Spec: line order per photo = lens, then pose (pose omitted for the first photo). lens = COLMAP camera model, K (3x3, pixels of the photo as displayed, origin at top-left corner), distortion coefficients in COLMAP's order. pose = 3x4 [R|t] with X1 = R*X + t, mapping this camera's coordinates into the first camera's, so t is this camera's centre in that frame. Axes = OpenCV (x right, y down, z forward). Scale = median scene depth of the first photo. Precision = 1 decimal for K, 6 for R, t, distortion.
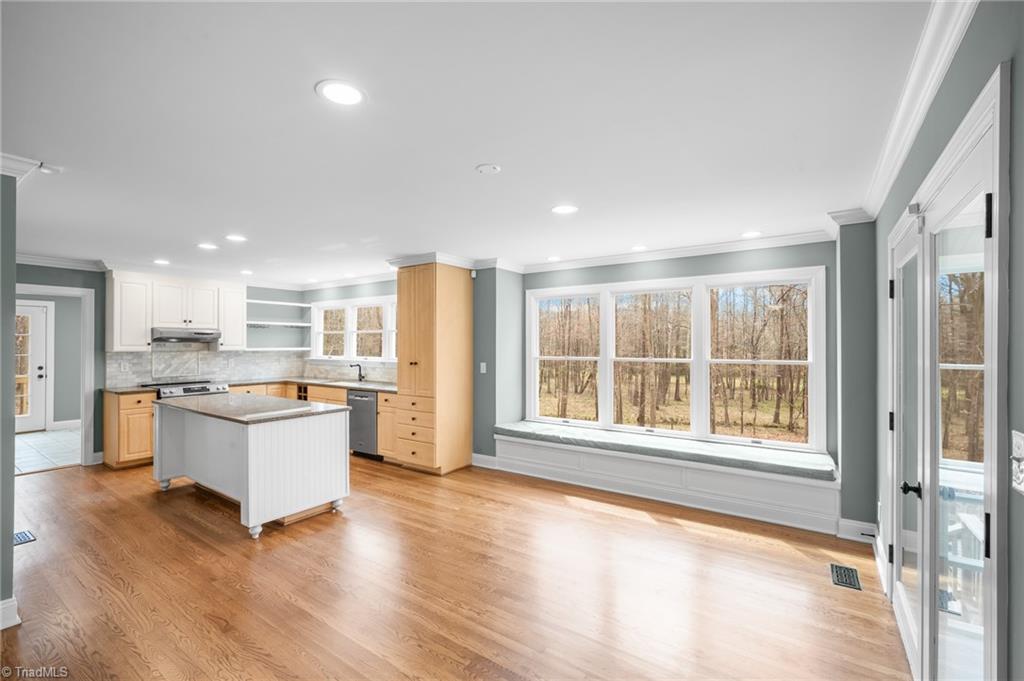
lens RADIAL K [[446.3, 0, 511.3], [0, 446.3, 341.9], [0, 0, 1]] dist [-0.017208, 0.003797]
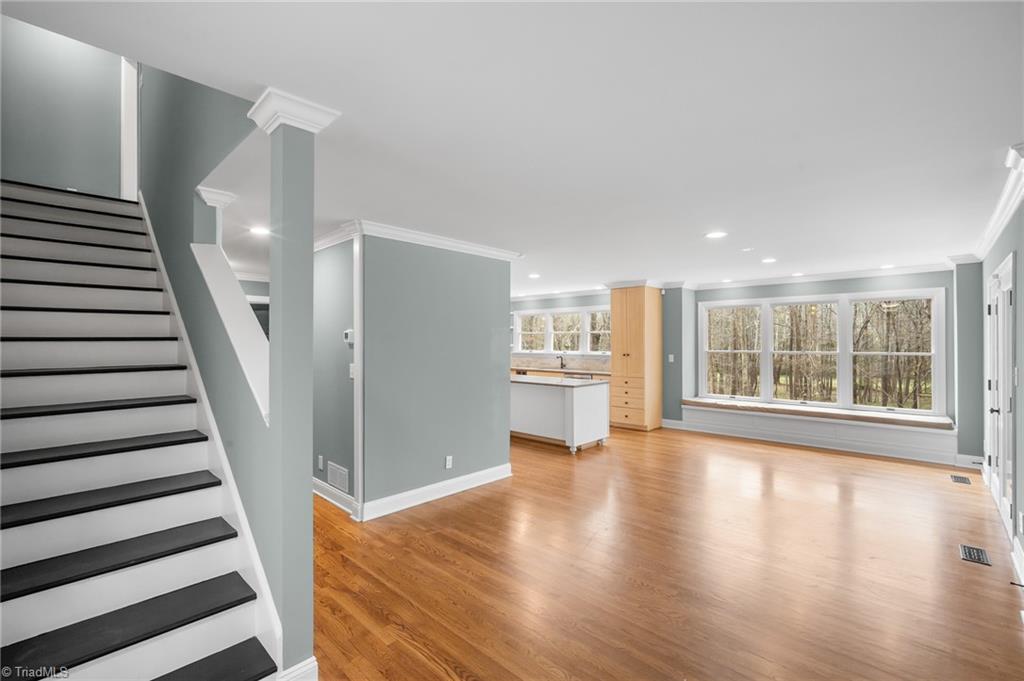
lens RADIAL K [[446.3, 0, 509.8], [0, 446.3, 339.7], [0, 0, 1]] dist [-0.017208, 0.003797]
pose [[0.987628, -0.001995, -0.156804, -0.365440], [0.001965, 0.999998, -0.000346, -0.001350], [0.156804, 0.000033, 0.987630, -0.500605]]
